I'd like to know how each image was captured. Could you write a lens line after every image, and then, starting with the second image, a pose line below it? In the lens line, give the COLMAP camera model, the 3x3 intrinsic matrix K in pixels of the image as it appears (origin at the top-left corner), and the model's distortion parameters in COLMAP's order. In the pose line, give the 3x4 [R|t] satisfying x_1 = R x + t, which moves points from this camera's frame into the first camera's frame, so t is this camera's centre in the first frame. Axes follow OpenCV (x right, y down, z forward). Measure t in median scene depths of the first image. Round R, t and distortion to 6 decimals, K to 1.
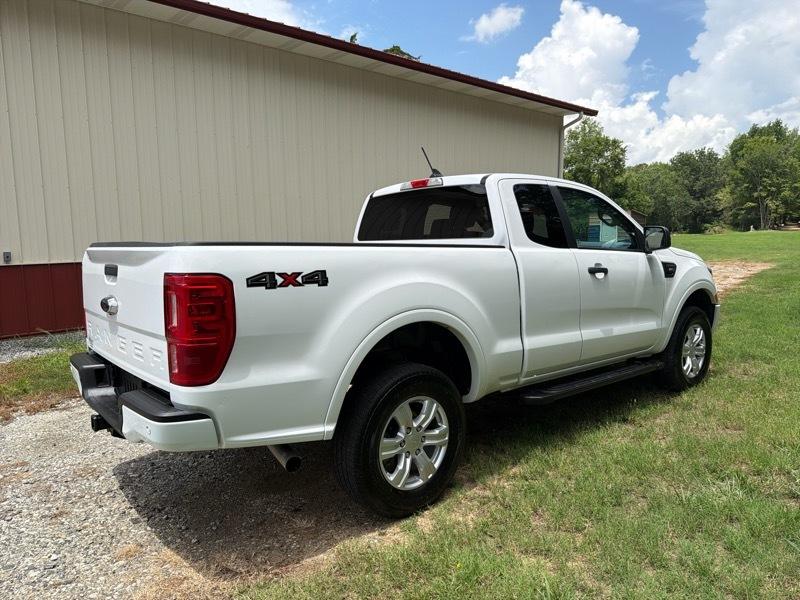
lens RADIAL K [[572.0, 0, 402.1], [0, 572.0, 299.6], [0, 0, 1]] dist [0.035915, -0.049035]
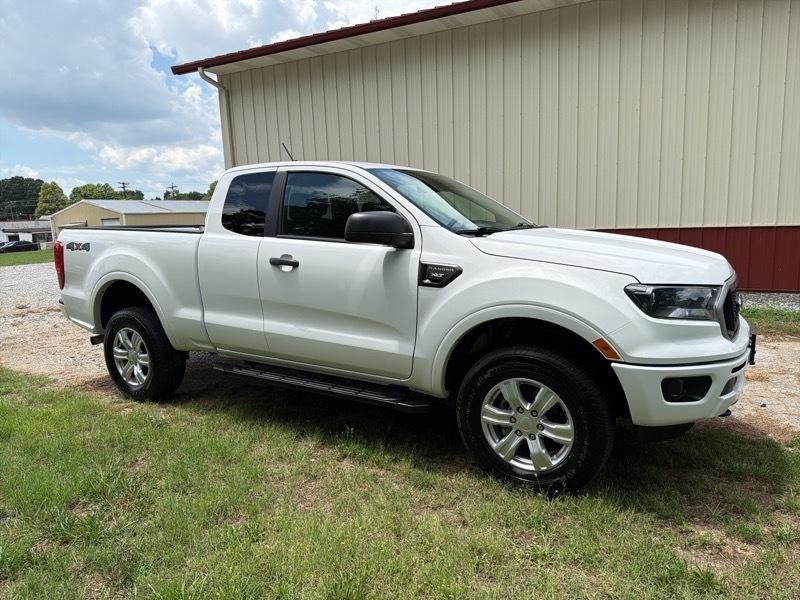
lens RADIAL K [[572.0, 0, 400.5], [0, 572.0, 300.6], [0, 0, 1]] dist [0.035915, -0.049035]
pose [[0.305218, 0.148606, -0.940616, 1.629677], [-0.083568, 0.988118, 0.128994, -0.159515], [0.948609, 0.039235, 0.314010, 1.140943]]
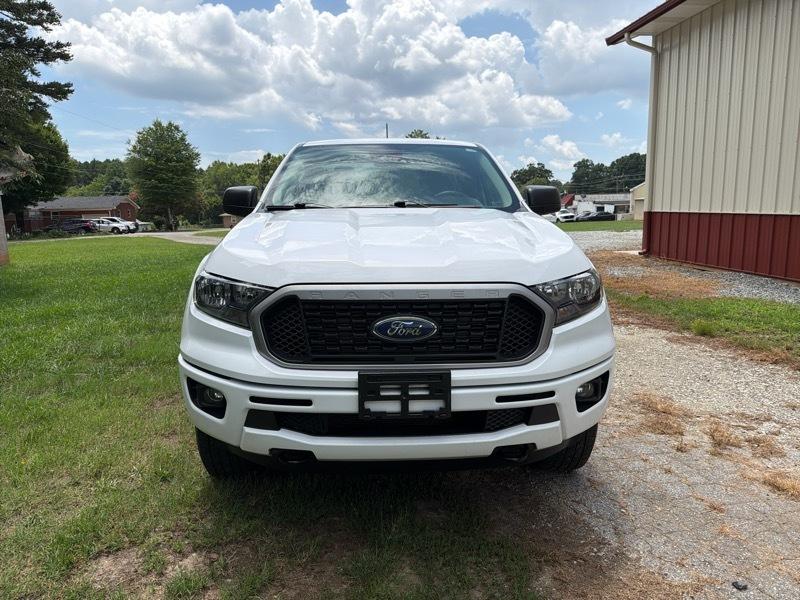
lens RADIAL K [[572.0, 0, 397.4], [0, 572.0, 304.2], [0, 0, 1]] dist [0.035915, -0.049035]
pose [[-0.608313, 0.164343, -0.776497, 1.378053], [-0.064912, 0.964750, 0.255038, -0.273447], [0.791039, 0.205547, -0.576201, 2.400136]]
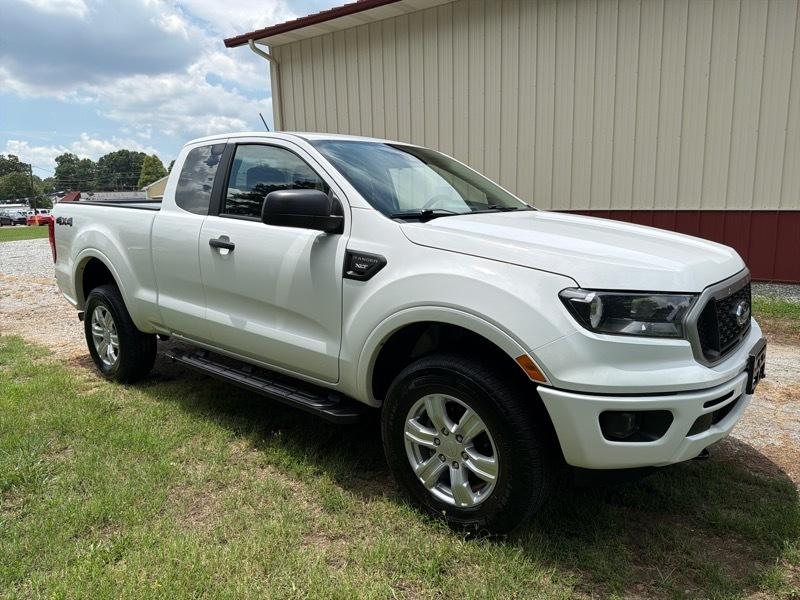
lens RADIAL K [[572.0, 0, 398.4], [0, 572.0, 296.2], [0, 0, 1]] dist [0.035915, -0.049035]
pose [[0.166167, 0.189957, -0.967628, 1.544775], [-0.098691, 0.979547, 0.175349, -0.190751], [0.981147, 0.066359, 0.181515, 1.415587]]
